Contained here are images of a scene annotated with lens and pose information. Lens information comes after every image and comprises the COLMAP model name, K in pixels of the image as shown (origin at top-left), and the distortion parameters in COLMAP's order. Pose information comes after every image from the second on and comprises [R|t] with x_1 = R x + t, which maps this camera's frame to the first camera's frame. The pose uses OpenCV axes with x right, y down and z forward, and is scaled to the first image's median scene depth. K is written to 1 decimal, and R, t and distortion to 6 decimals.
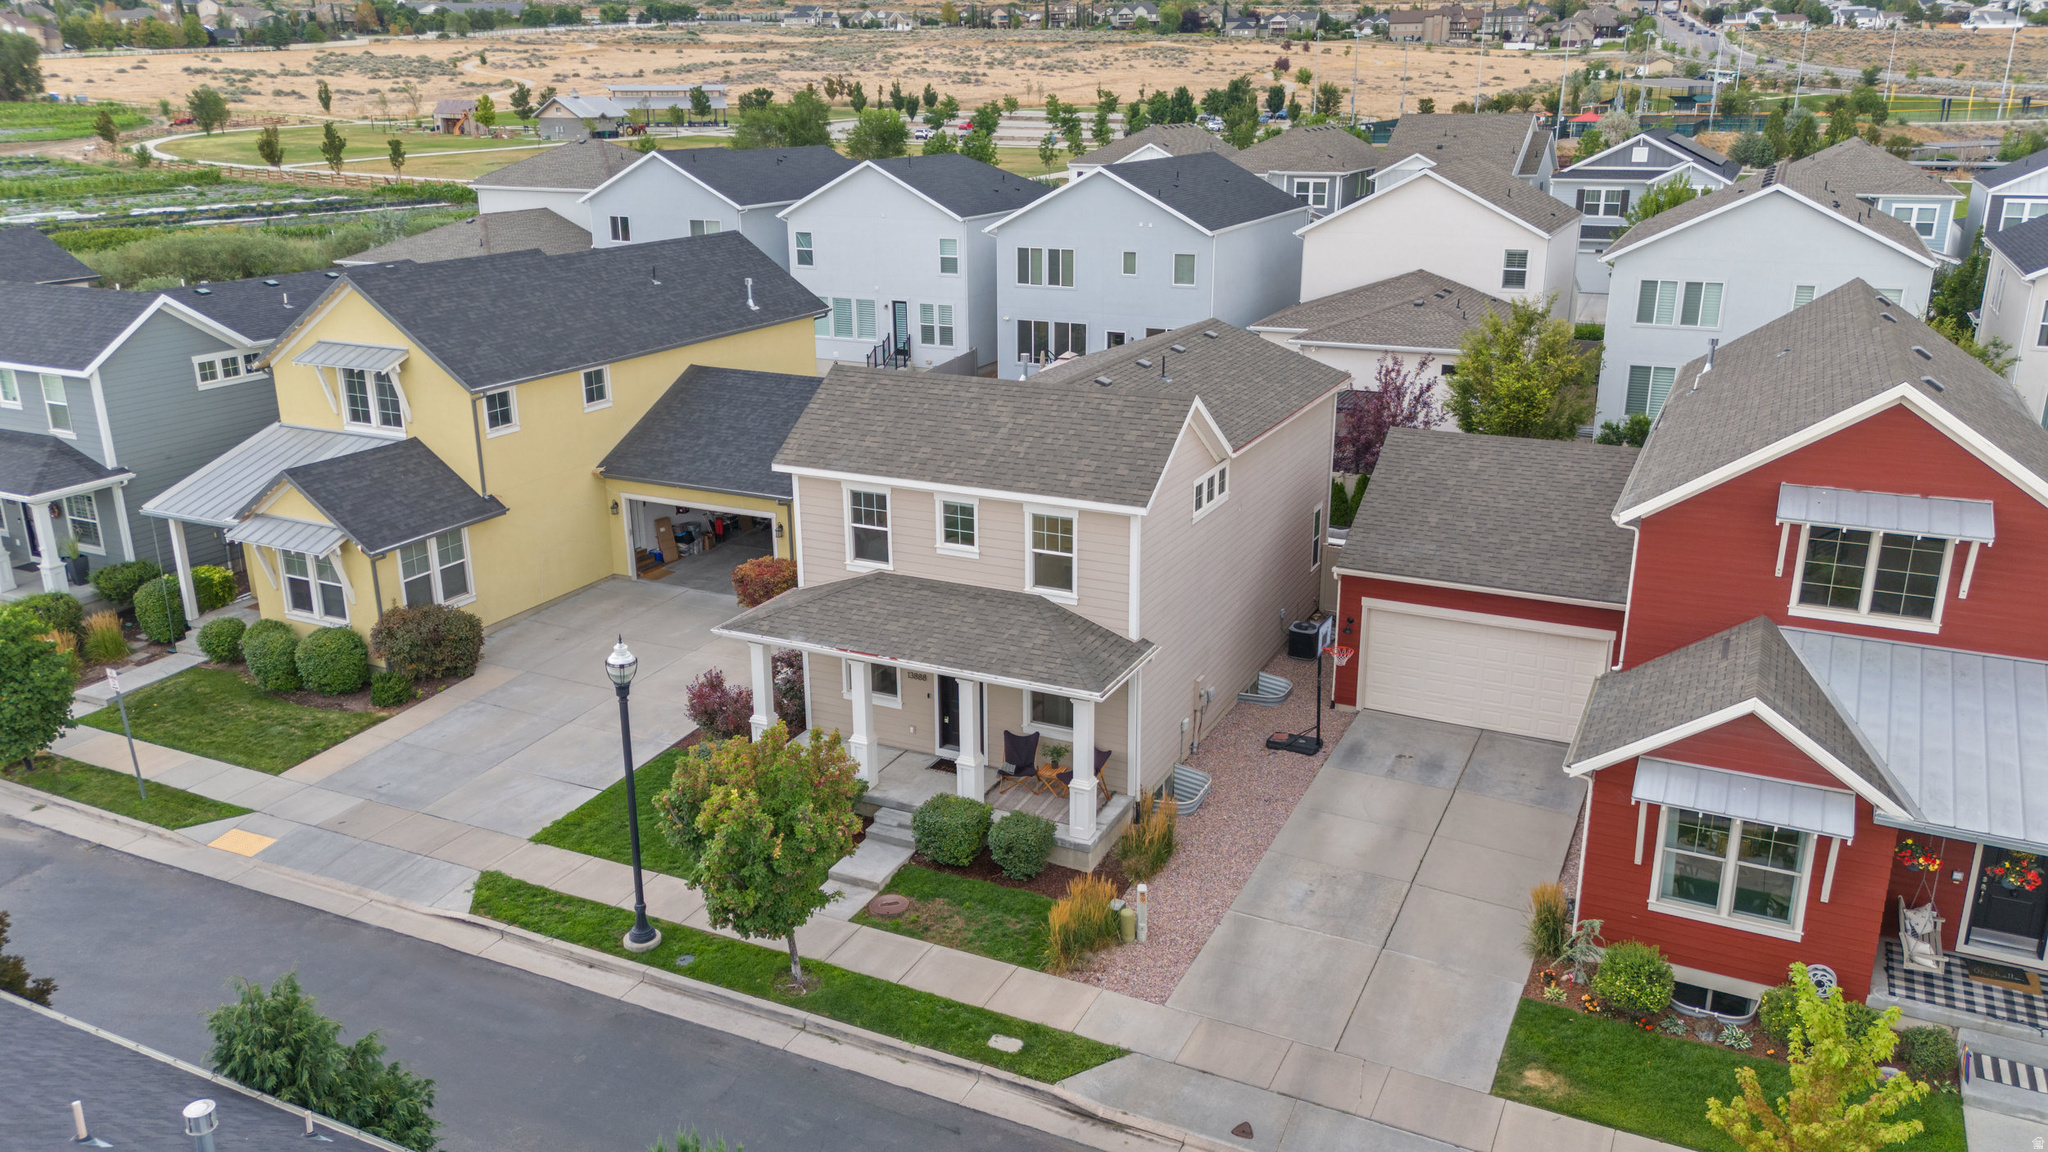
lens RADIAL K [[1510.2, 0, 1024.0], [0, 1510.2, 576.0], [0, 0, 1]] dist [0.057085, -0.038593]
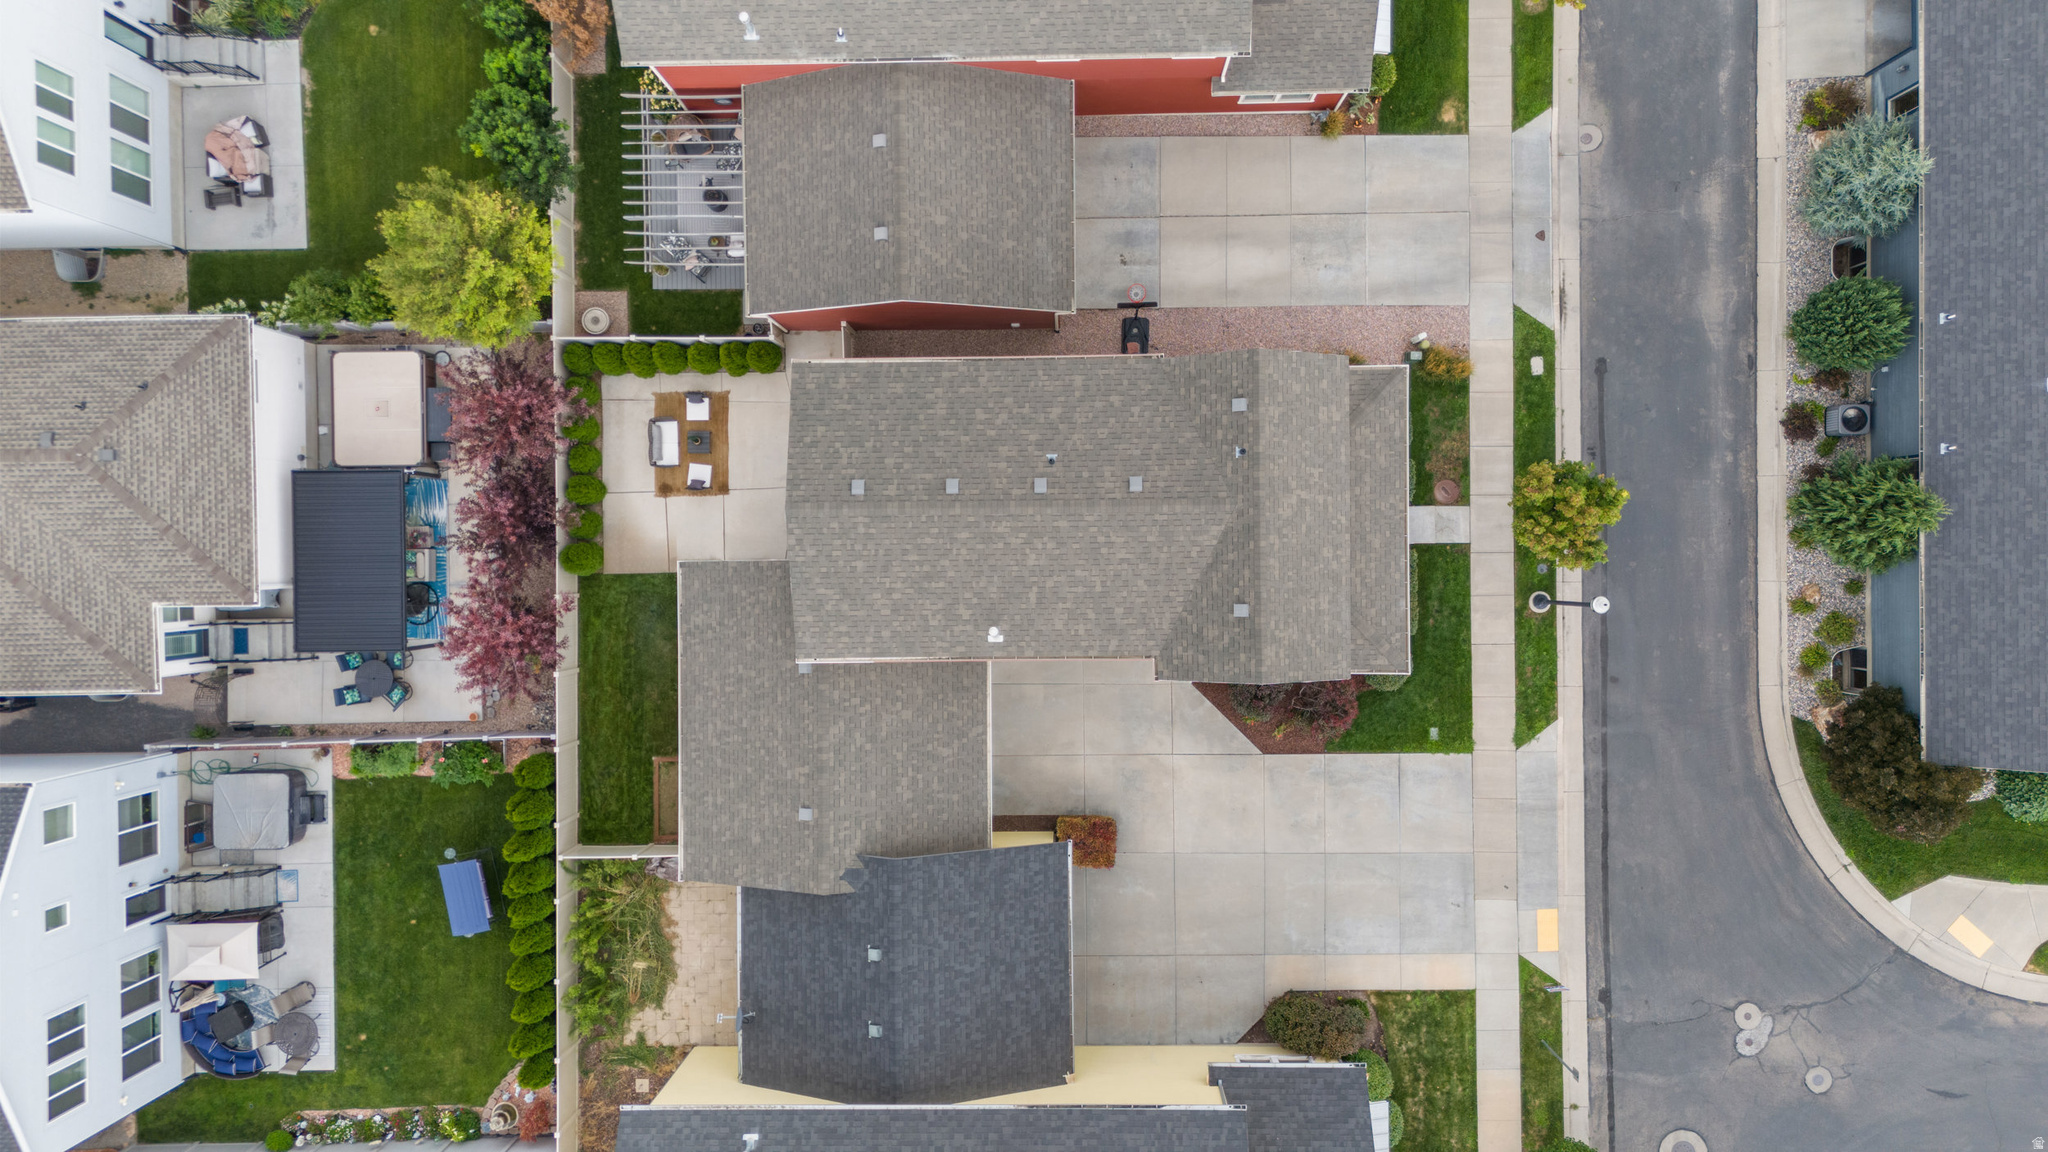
lens RADIAL K [[1510.2, 0, 1024.0], [0, 1510.2, 576.0], [0, 0, 1]] dist [0.057085, -0.038593]
pose [[-0.449961, -0.892977, 0.011242, 0.016391], [0.307377, -0.143040, 0.940776, -1.390631], [-0.838483, 0.426768, 0.338844, 0.797956]]
